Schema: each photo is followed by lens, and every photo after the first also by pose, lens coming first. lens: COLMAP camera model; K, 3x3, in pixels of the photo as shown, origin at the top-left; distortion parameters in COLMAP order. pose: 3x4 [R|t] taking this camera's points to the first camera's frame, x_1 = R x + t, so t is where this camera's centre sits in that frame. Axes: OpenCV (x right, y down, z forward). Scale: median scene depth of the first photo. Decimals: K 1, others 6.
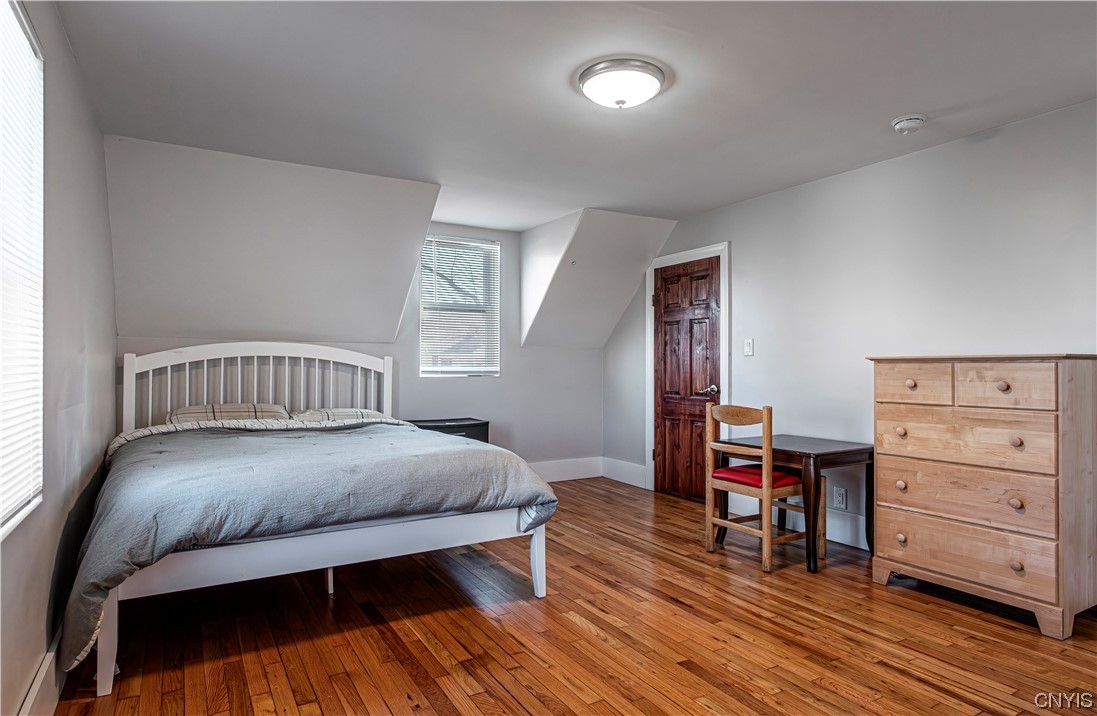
lens RADIAL K [[639.5, 0, 591.8], [0, 639.5, 360.1], [0, 0, 1]] dist [-0.003832, -0.000003]
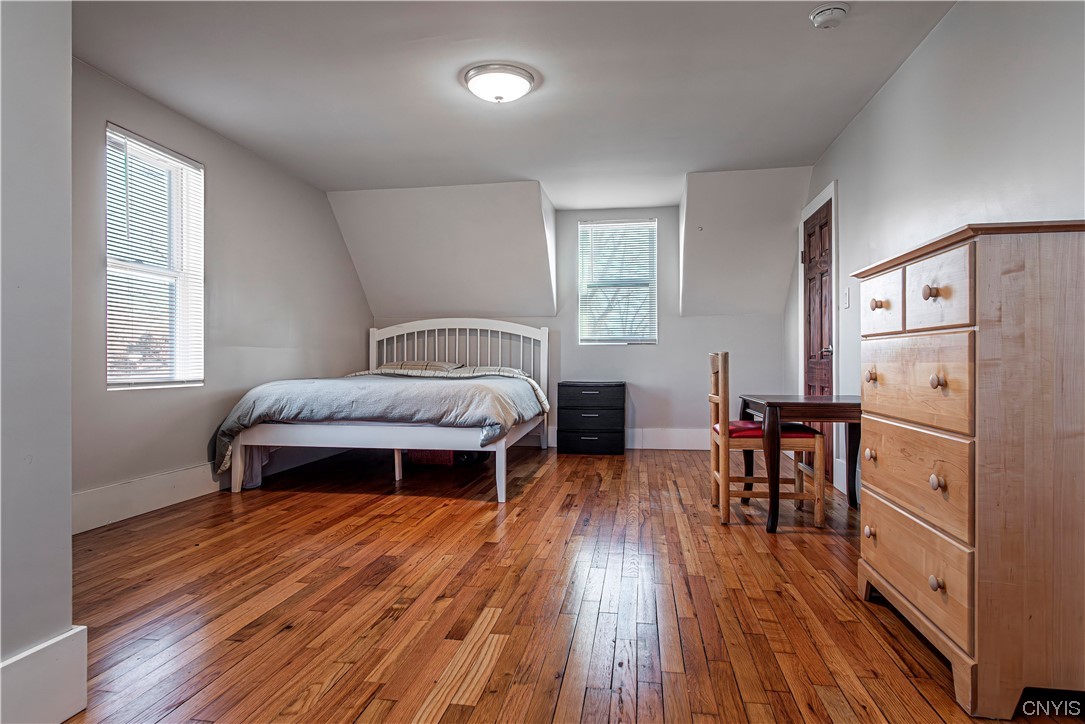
lens RADIAL K [[662.4, 0, 543.4], [0, 662.4, 365.9], [0, 0, 1]] dist [-0.012220, 0.000766]
pose [[0.748976, -0.004434, -0.662582, 0.866602], [0.012344, 0.999897, 0.007262, 0.099213], [0.662482, -0.013618, 0.748954, 0.091714]]
